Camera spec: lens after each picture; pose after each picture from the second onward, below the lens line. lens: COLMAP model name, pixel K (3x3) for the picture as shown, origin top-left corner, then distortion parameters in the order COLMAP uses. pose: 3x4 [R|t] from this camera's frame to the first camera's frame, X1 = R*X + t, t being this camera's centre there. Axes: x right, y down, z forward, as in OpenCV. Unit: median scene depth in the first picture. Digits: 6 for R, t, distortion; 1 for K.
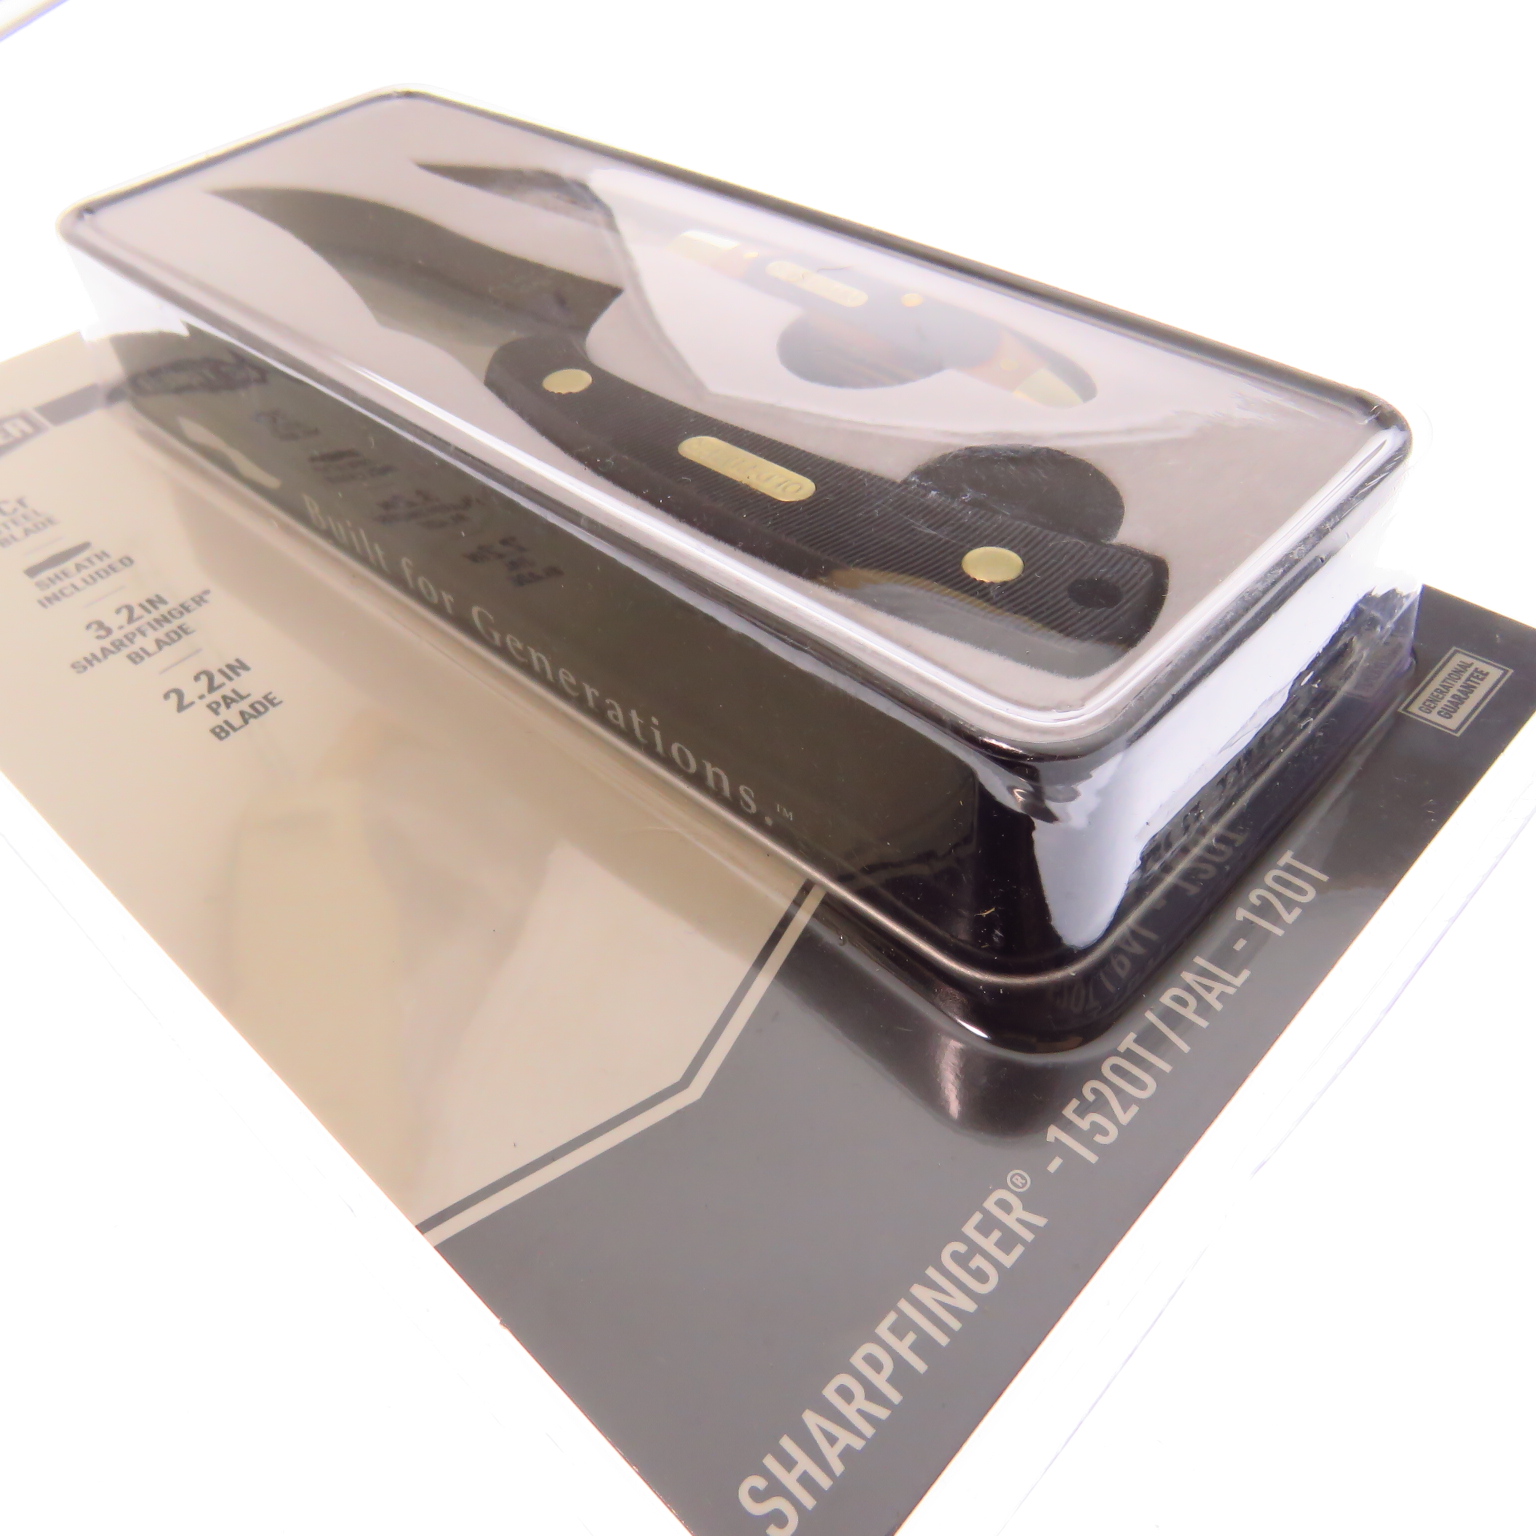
lens RADIAL K [[1310.5, 0, 771.8], [0, 1310.5, 760.6], [0, 0, 1]] dist [-0.014056, -0.029483]
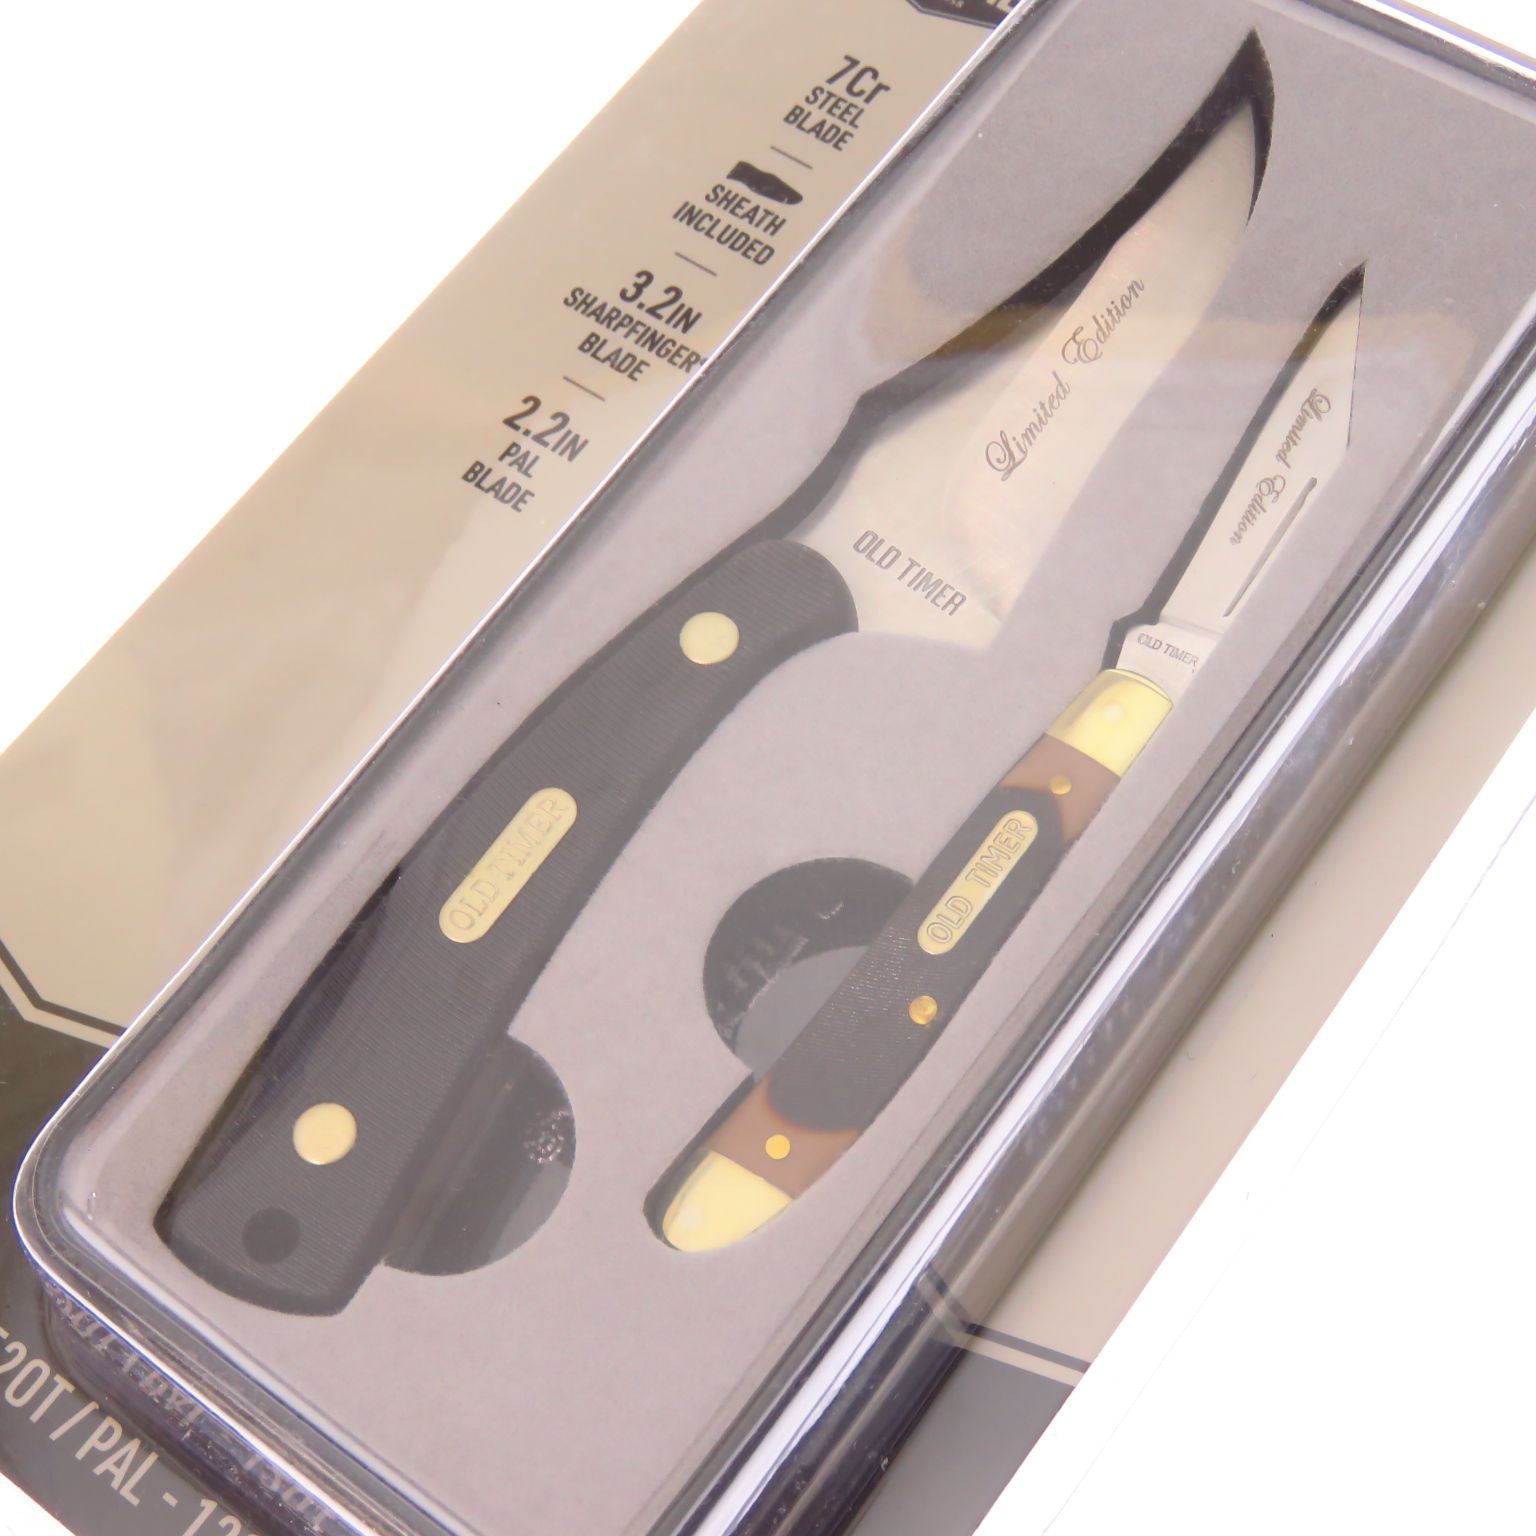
lens RADIAL K [[2581.5, 0, 766.1], [0, 2581.5, 770.0], [0, 0, 1]] dist [-0.027770, 0.000000]
pose [[0.128673, 0.902406, -0.411225, 0.561126], [-0.653486, 0.389063, 0.649297, -1.269268], [0.745922, 0.185183, 0.639772, -0.002656]]
